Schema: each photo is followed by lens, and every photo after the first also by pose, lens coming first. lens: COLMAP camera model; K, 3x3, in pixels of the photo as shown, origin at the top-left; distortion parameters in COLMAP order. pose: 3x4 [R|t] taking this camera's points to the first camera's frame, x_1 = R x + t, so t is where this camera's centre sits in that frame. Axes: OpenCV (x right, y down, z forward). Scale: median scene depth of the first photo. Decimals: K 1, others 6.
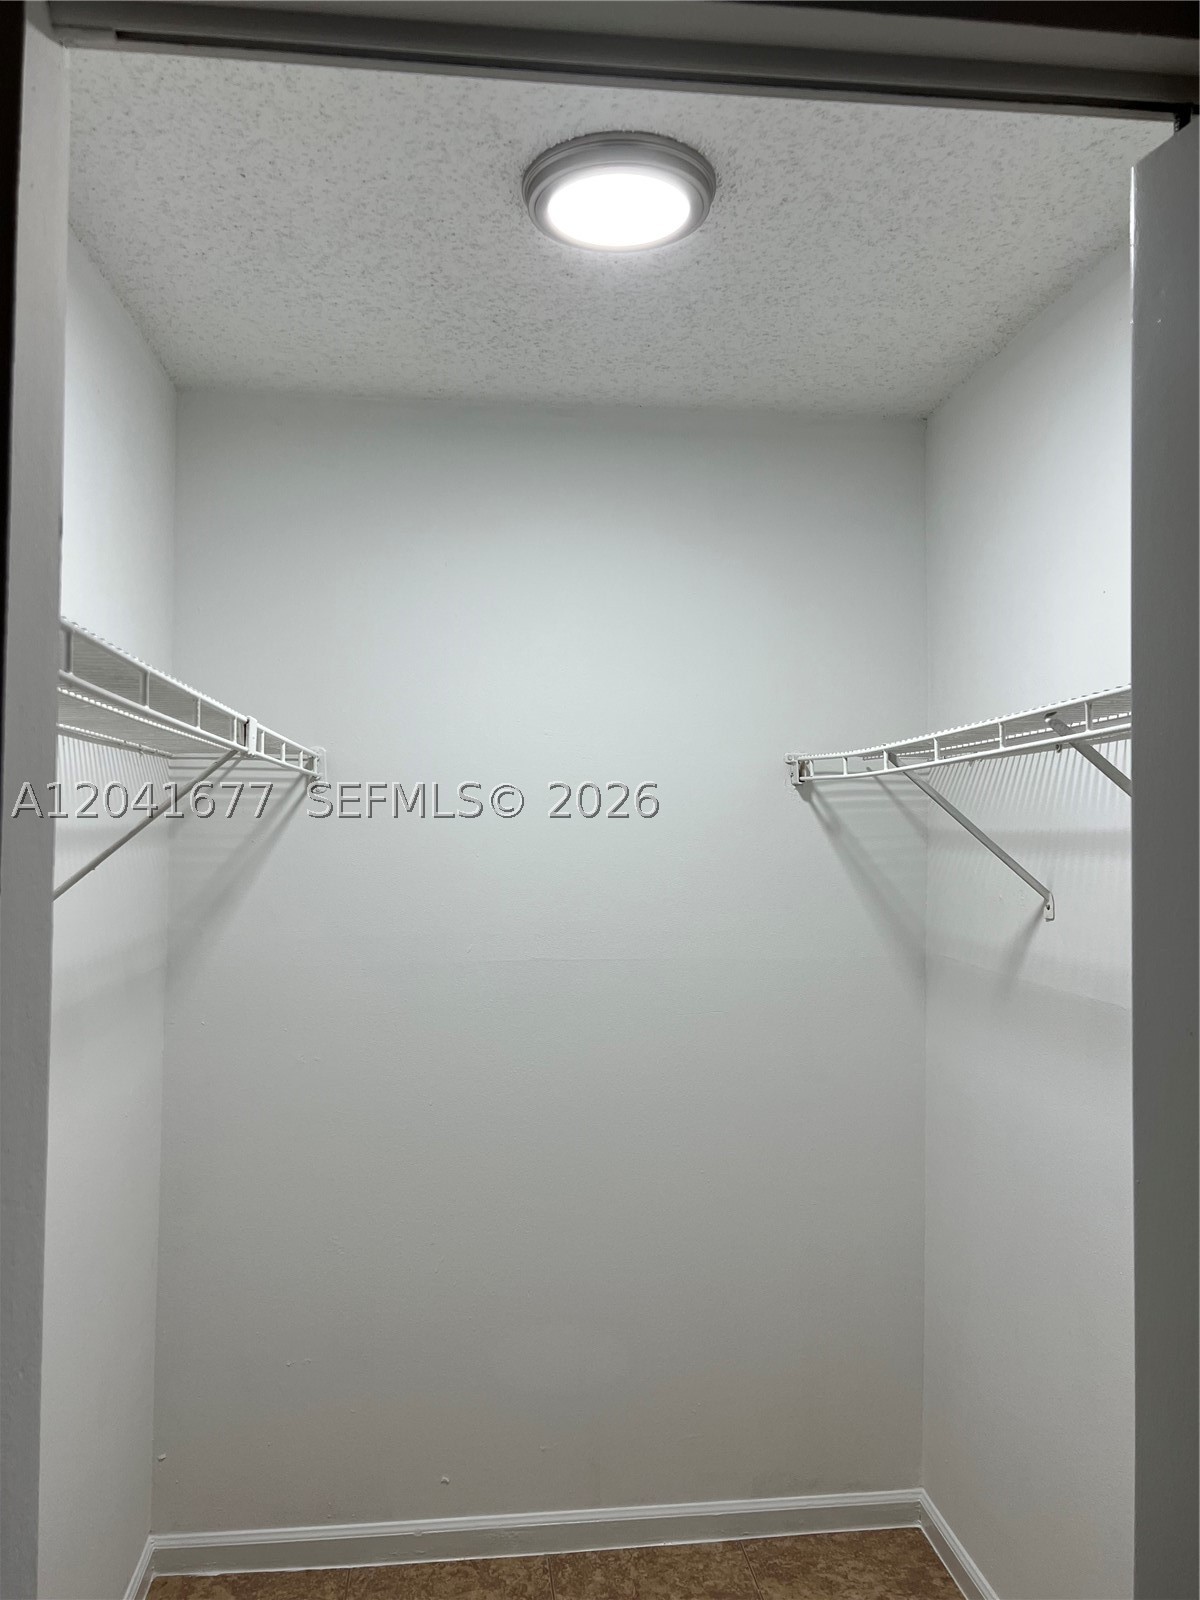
lens RADIAL K [[1210.7, 0, 600.0], [0, 1210.7, 800.0], [0, 0, 1]] dist [-0.001158, 0.001442]
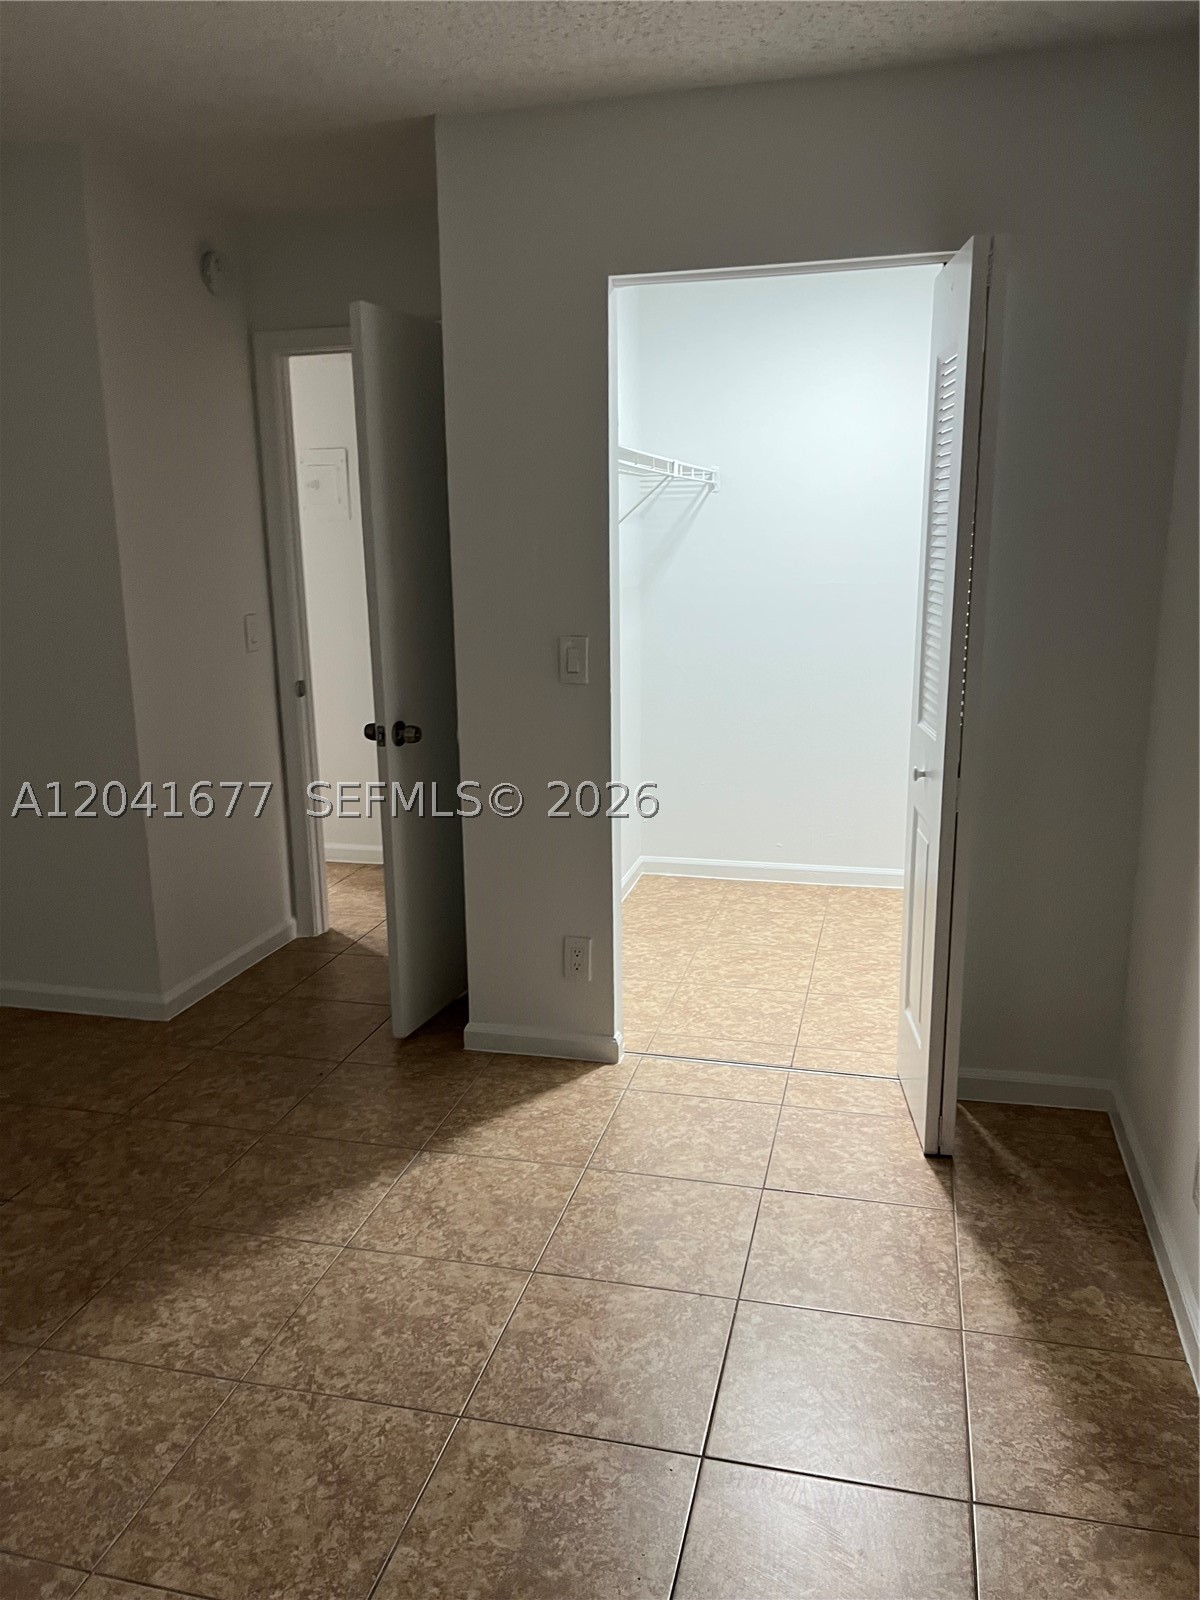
lens RADIAL K [[1210.7, 0, 600.0], [0, 1210.7, 800.0], [0, 0, 1]] dist [-0.001158, 0.001442]
pose [[0.934337, 0.053776, -0.352310, 0.312916], [0.033623, 0.970841, 0.237356, 0.006003], [0.354801, -0.233616, 0.905285, -0.949612]]
